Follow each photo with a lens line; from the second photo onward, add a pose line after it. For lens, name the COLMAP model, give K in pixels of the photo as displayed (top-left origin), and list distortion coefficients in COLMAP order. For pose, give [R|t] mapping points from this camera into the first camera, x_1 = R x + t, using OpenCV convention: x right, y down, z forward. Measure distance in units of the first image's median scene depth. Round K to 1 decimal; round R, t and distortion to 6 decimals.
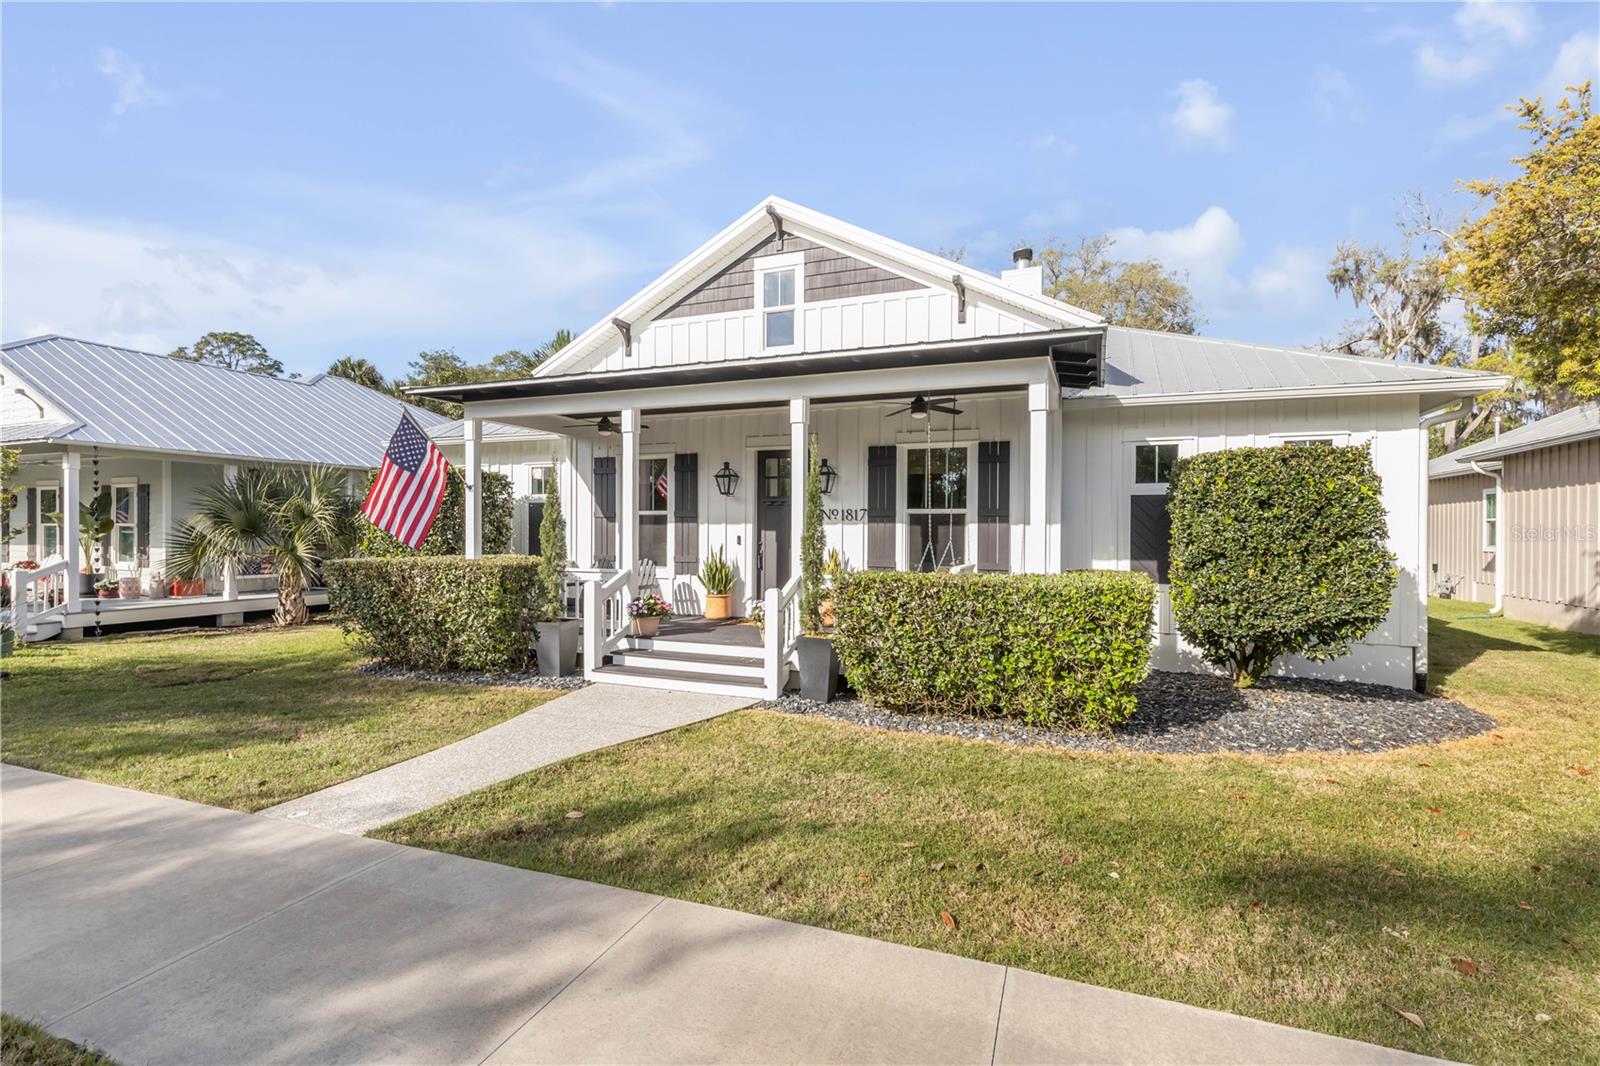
lens RADIAL K [[726.6, 0, 789.3], [0, 726.6, 531.1], [0, 0, 1]] dist [0.001014, 0.000089]
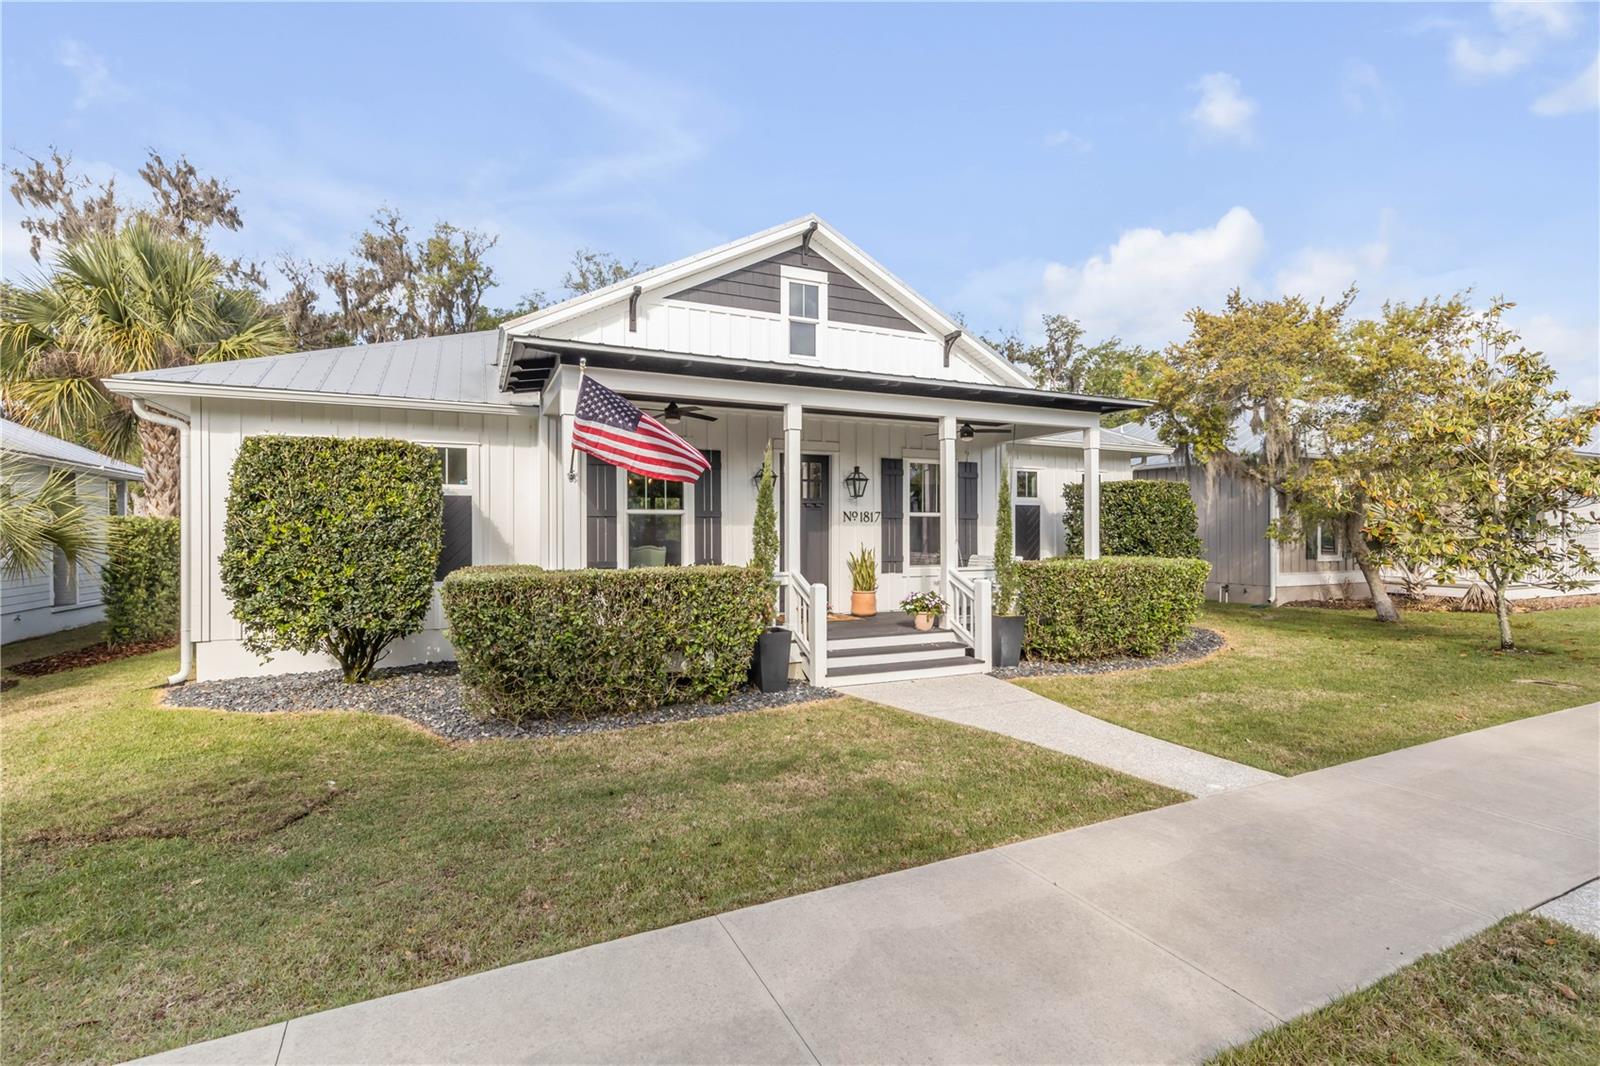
lens RADIAL K [[726.6, 0, 793.0], [0, 726.6, 529.4], [0, 0, 1]] dist [0.001014, 0.000089]
pose [[0.686548, -0.004359, 0.727071, -0.800193], [0.006441, 0.999979, -0.000087, -0.002819], [-0.727056, 0.004743, 0.686562, 0.294785]]
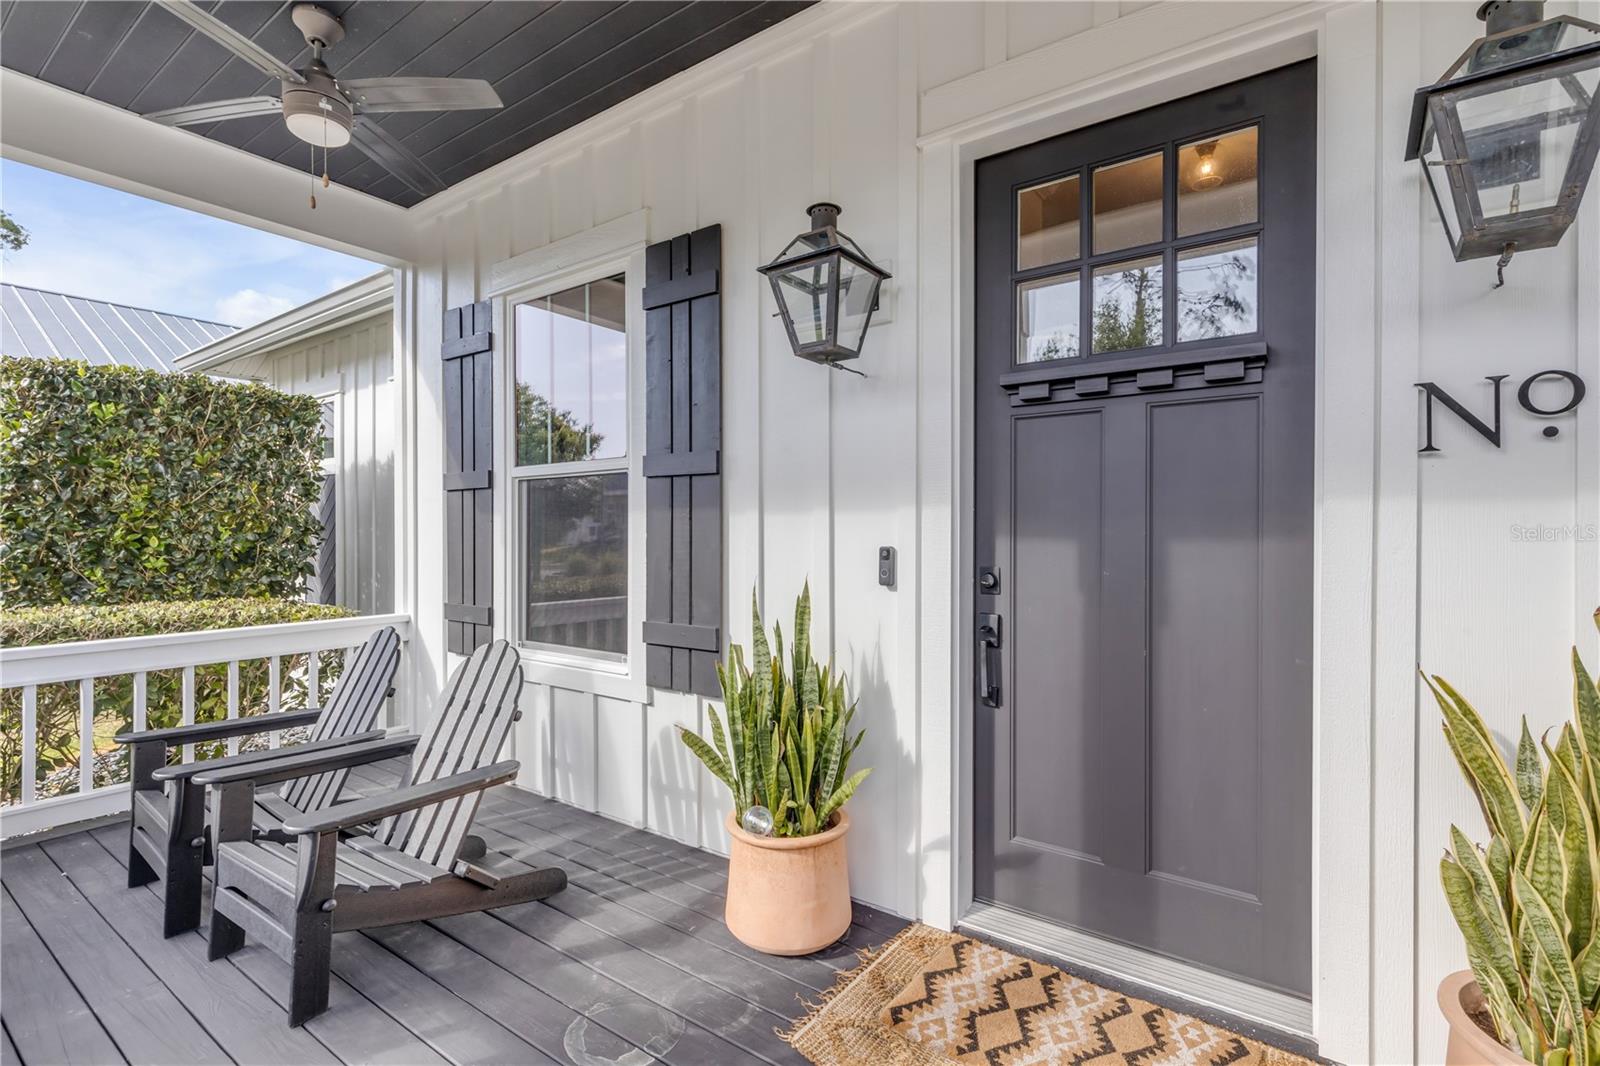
lens RADIAL K [[726.6, 0, 759.4], [0, 726.6, 533.7], [0, 0, 1]] dist [0.001014, 0.000089]
pose [[0.969602, -0.000709, -0.244685, -0.054586], [-0.001247, 0.999969, -0.007838, 0.004175], [0.244683, 0.007904, 0.969571, 0.802019]]
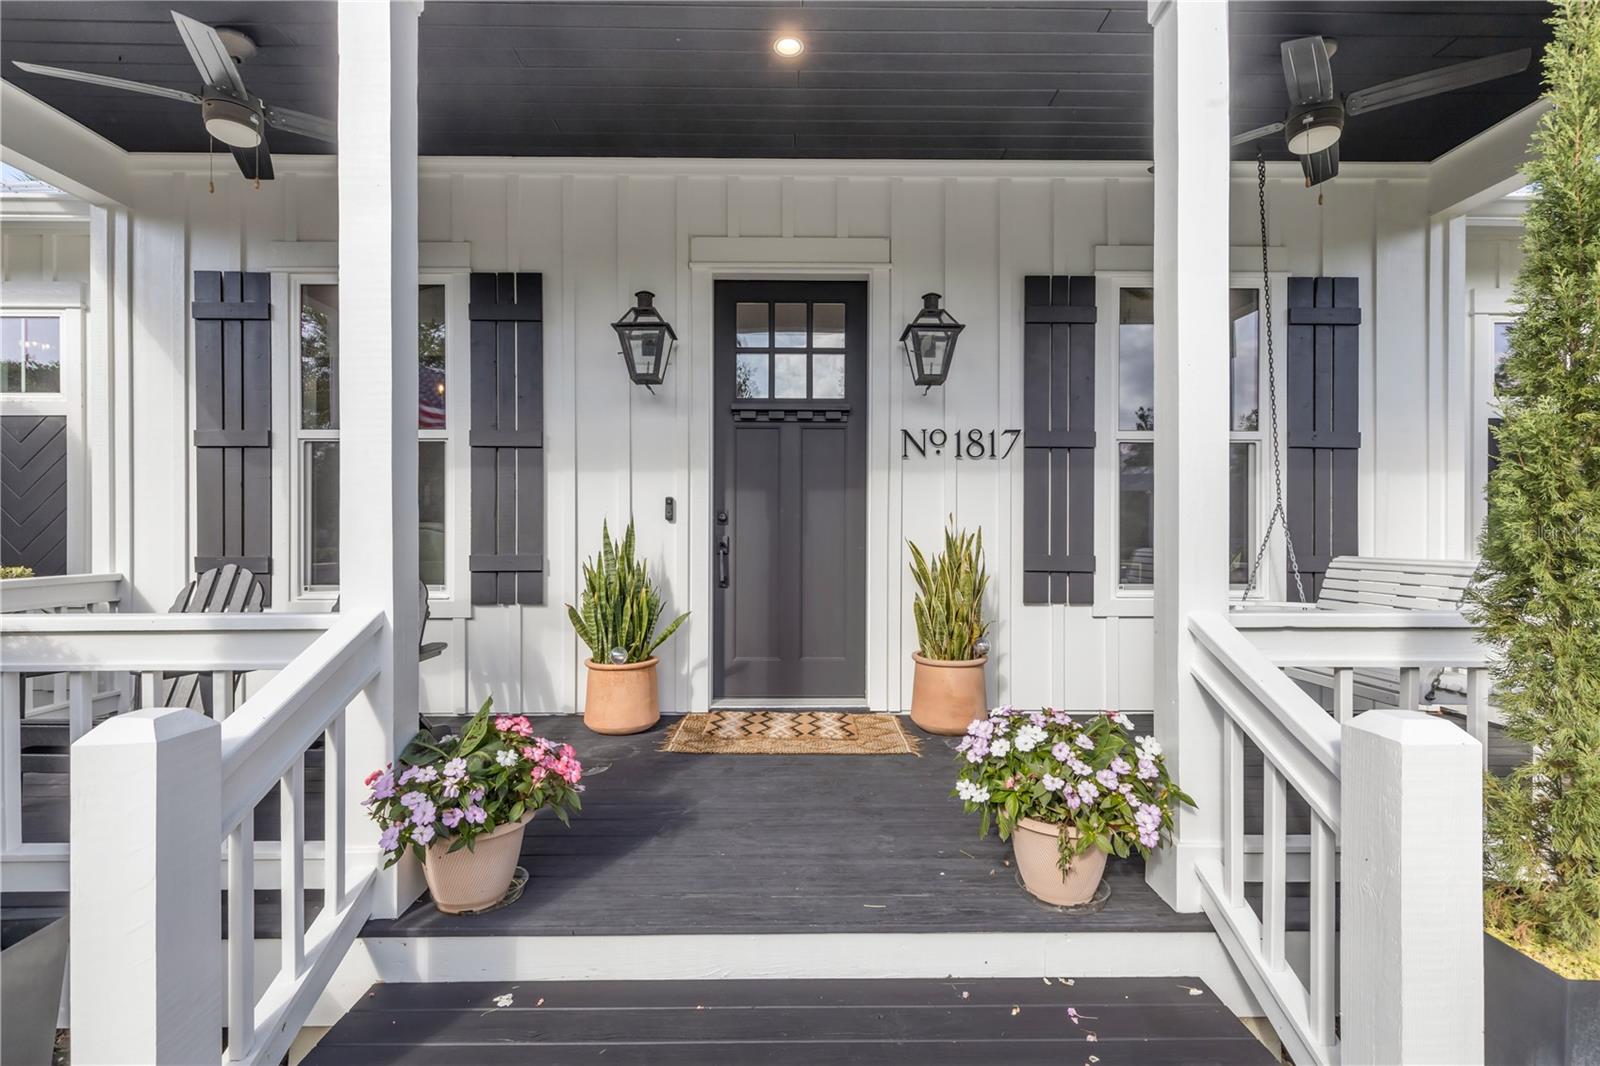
lens RADIAL K [[726.6, 0, 789.8], [0, 726.6, 536.3], [0, 0, 1]] dist [0.001014, 0.000089]
pose [[0.919042, -0.007312, 0.394092, -0.166358], [0.004794, 0.999961, 0.007373, 0.024858], [-0.394130, -0.004887, 0.919041, 0.650897]]
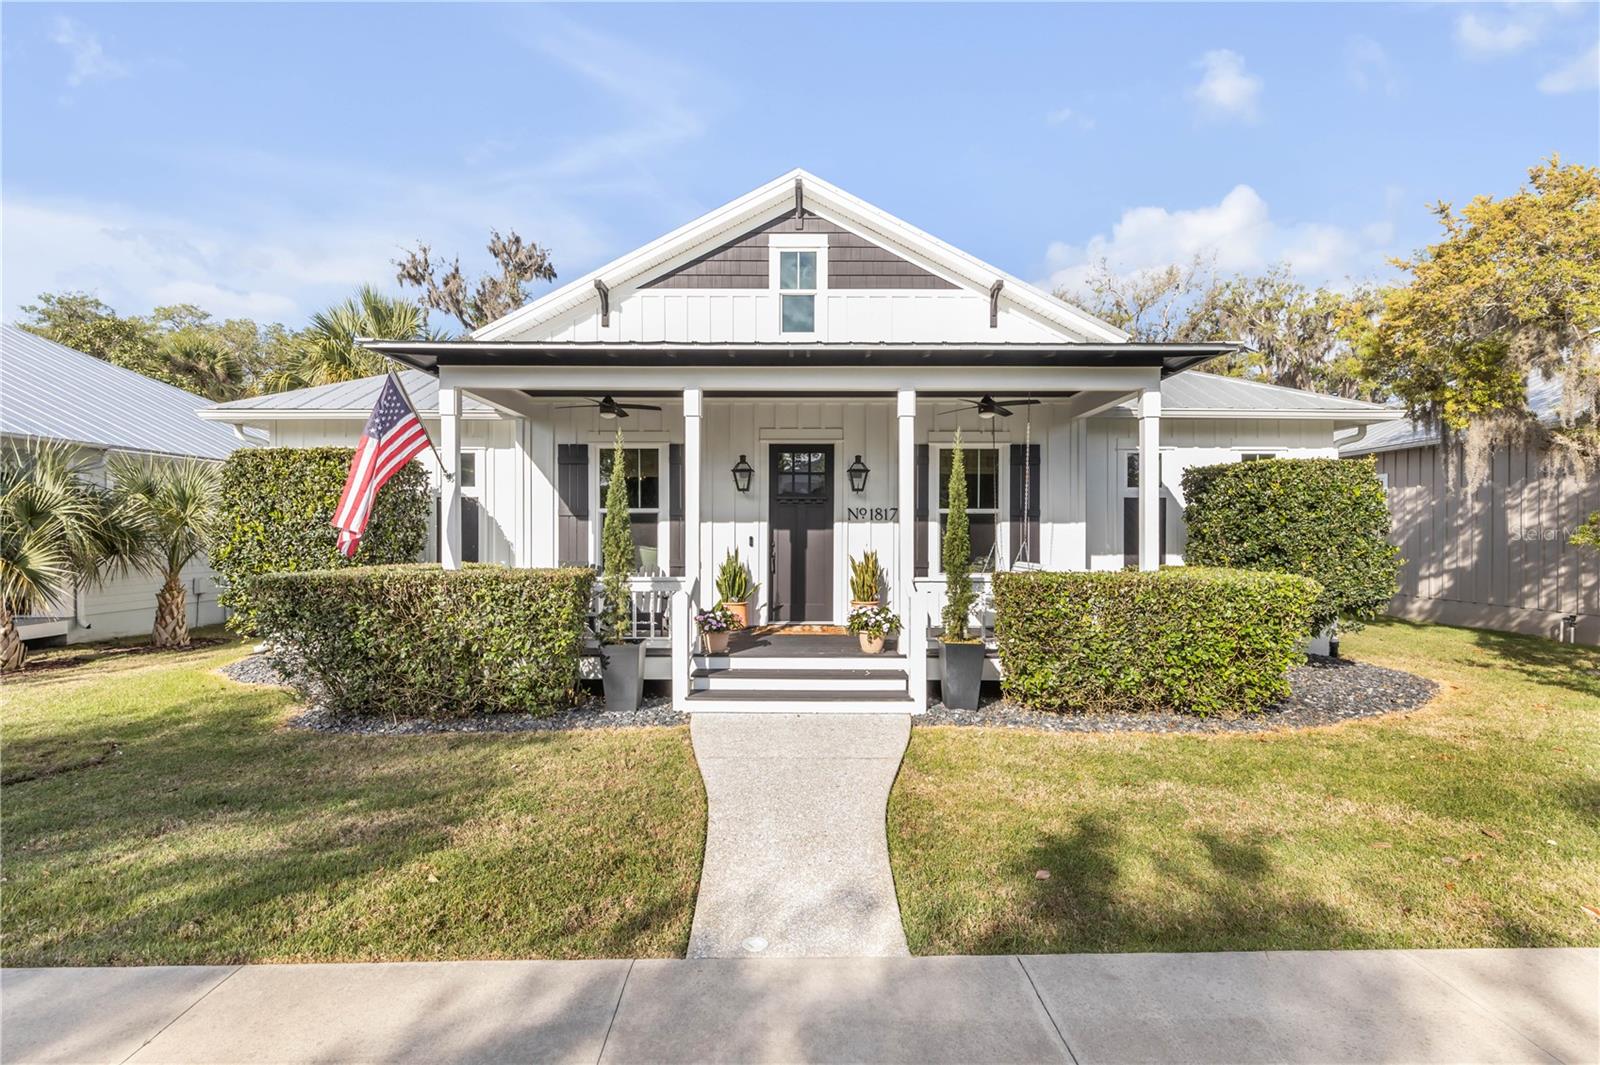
lens RADIAL K [[726.6, 0, 787.9], [0, 726.6, 530.0], [0, 0, 1]] dist [0.001014, 0.000089]
pose [[0.928514, -0.003279, 0.371283, -0.376679], [0.003775, 0.999993, -0.000608, -0.001053], [-0.371279, 0.001967, 0.928519, 0.144305]]
